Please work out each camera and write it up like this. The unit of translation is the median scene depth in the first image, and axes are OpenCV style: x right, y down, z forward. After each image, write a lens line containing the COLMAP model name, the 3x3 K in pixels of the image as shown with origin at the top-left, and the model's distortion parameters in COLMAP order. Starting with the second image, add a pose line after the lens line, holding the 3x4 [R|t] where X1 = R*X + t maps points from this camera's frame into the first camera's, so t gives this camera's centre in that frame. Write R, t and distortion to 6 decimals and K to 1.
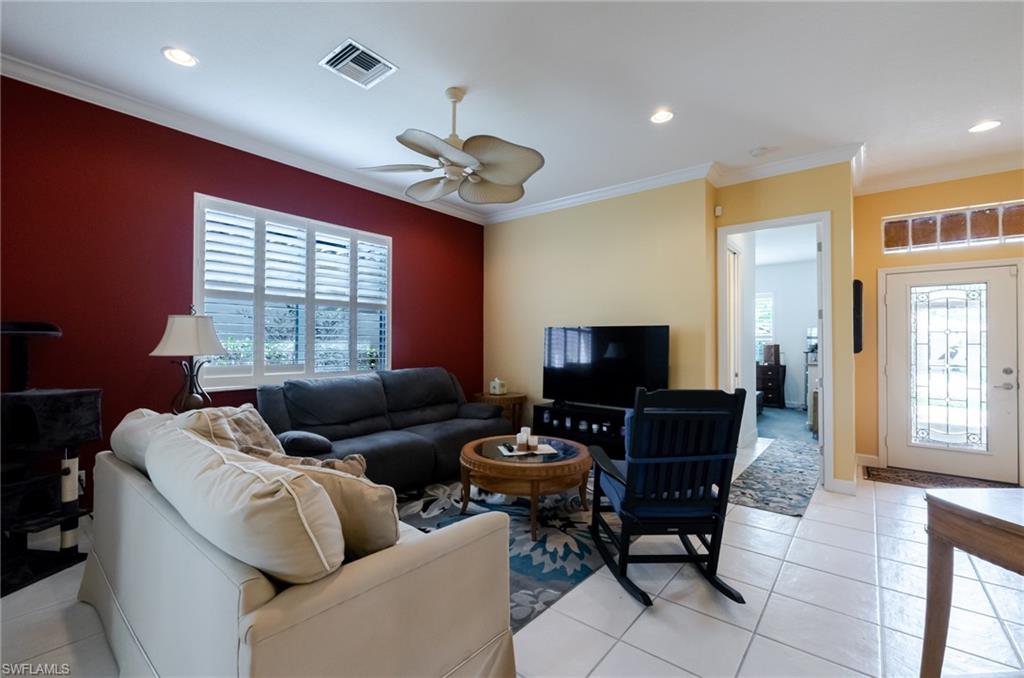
lens RADIAL K [[456.8, 0, 476.5], [0, 456.8, 337.5], [0, 0, 1]] dist [-0.004495, -0.000896]
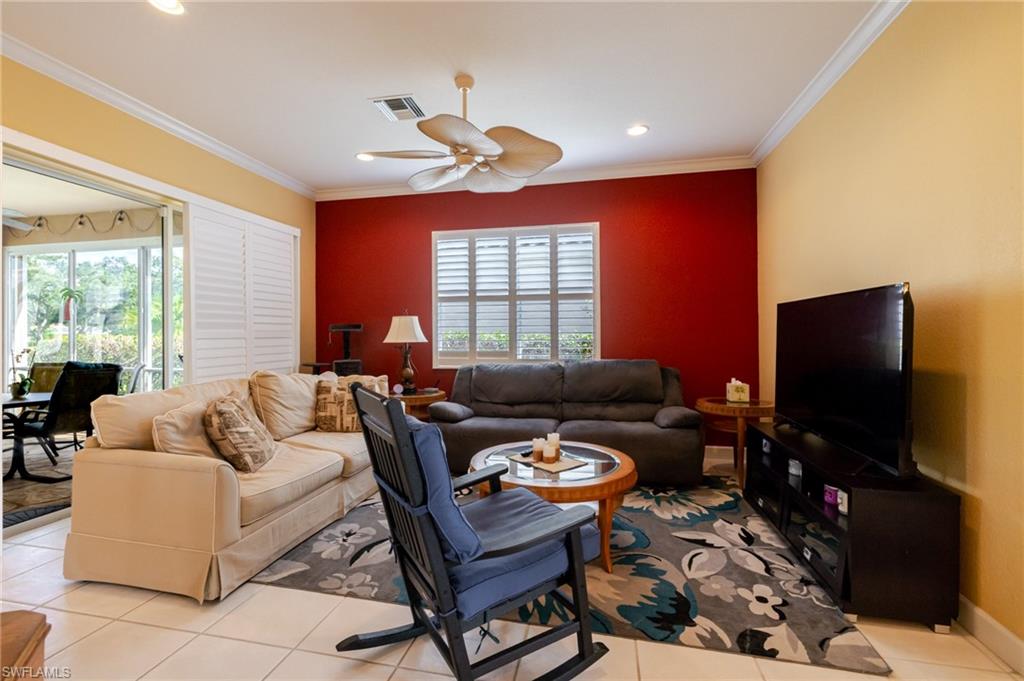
lens RADIAL K [[437.2, 0, 511.5], [0, 437.2, 336.9], [0, 0, 1]] dist [-0.000602, 0.000179]
pose [[0.477488, -0.004939, -0.878625, 0.670299], [0.020072, 0.999785, 0.005288, 0.016031], [0.878409, -0.020161, 0.477484, 0.499954]]
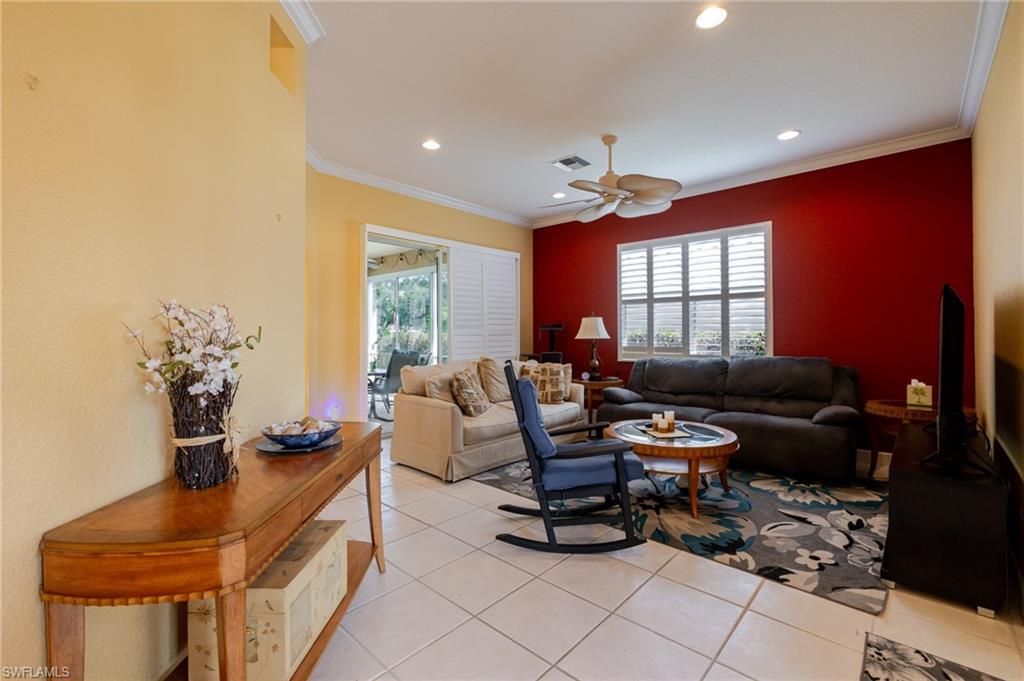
lens RADIAL K [[445.7, 0, 510.6], [0, 445.7, 337.7], [0, 0, 1]] dist [-0.000593, 0.000108]
pose [[-0.046835, 0.002929, -0.998898, 0.991152], [0.018619, 0.999825, 0.002059, 0.020192], [0.998729, -0.018502, -0.046881, 0.612555]]
